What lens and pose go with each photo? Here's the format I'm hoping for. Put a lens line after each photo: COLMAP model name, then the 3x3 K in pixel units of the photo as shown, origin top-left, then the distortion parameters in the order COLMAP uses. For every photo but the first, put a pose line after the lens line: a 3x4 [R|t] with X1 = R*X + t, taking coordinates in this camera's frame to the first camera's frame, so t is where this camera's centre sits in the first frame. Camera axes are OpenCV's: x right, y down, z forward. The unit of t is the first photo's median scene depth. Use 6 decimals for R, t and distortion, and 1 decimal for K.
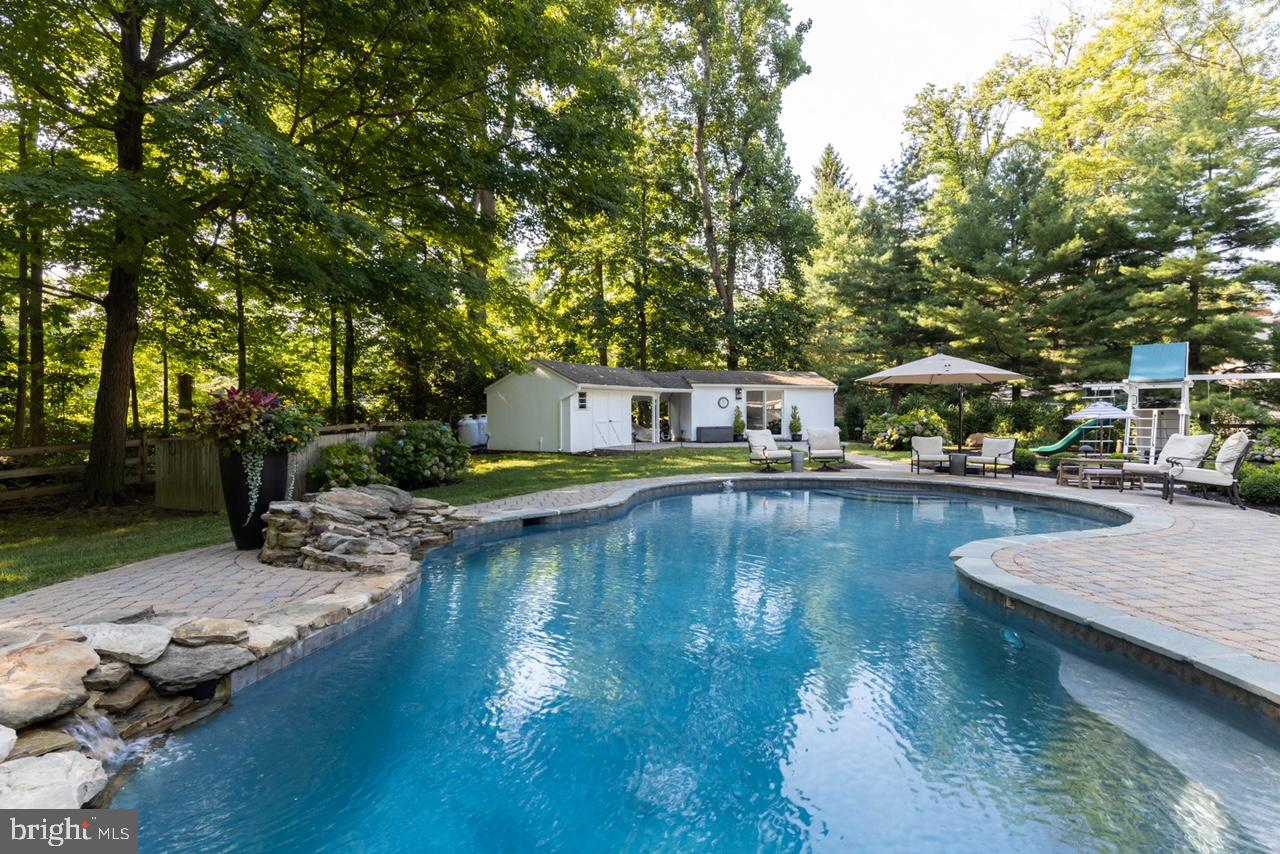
lens RADIAL K [[601.5, 0, 597.3], [0, 601.5, 403.7], [0, 0, 1]] dist [0.087454, -0.033262]
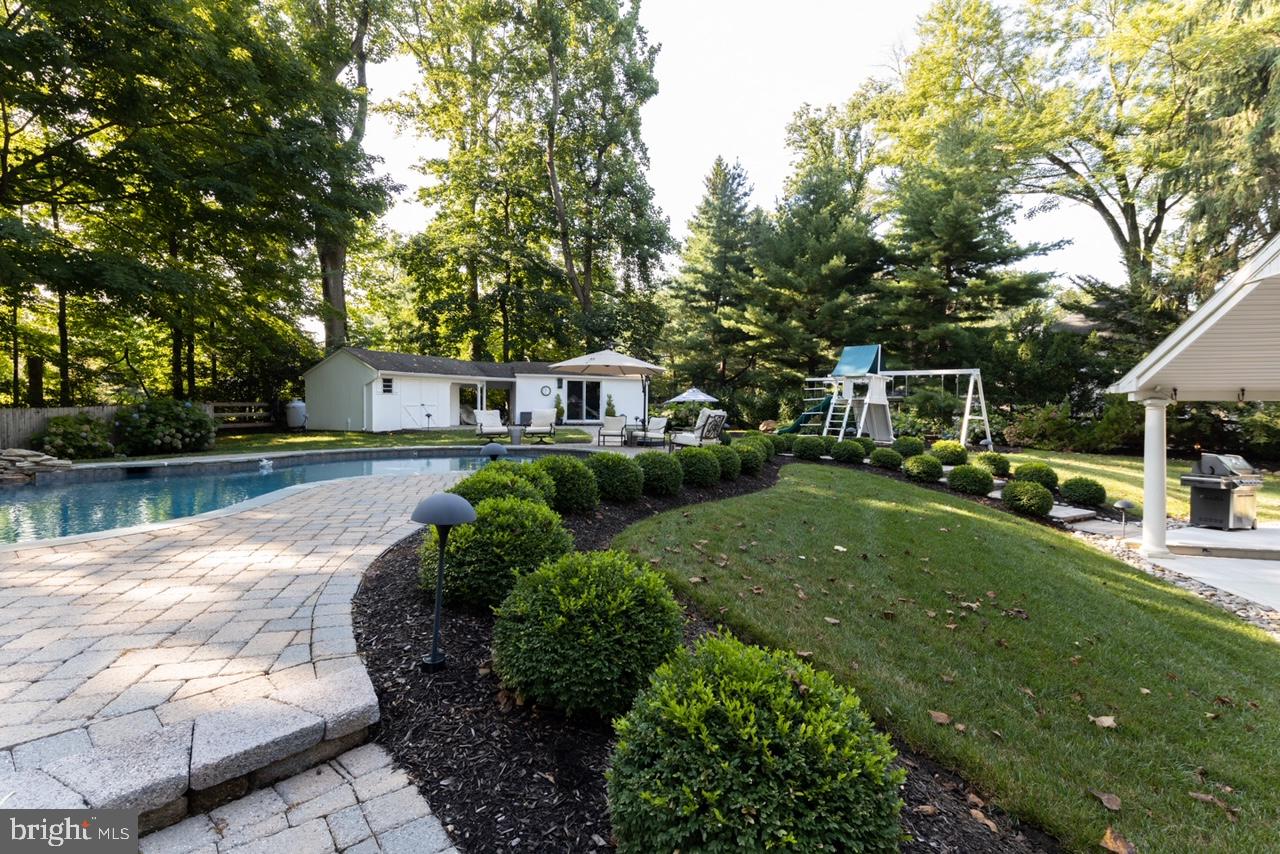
lens RADIAL K [[601.5, 0, 636.2], [0, 601.5, 418.4], [0, 0, 1]] dist [0.087454, -0.033262]
pose [[0.998841, 0.010861, 0.046893, 0.307894], [-0.012384, 0.999401, 0.032308, 0.010382], [-0.046514, -0.032851, 0.998377, -0.127929]]
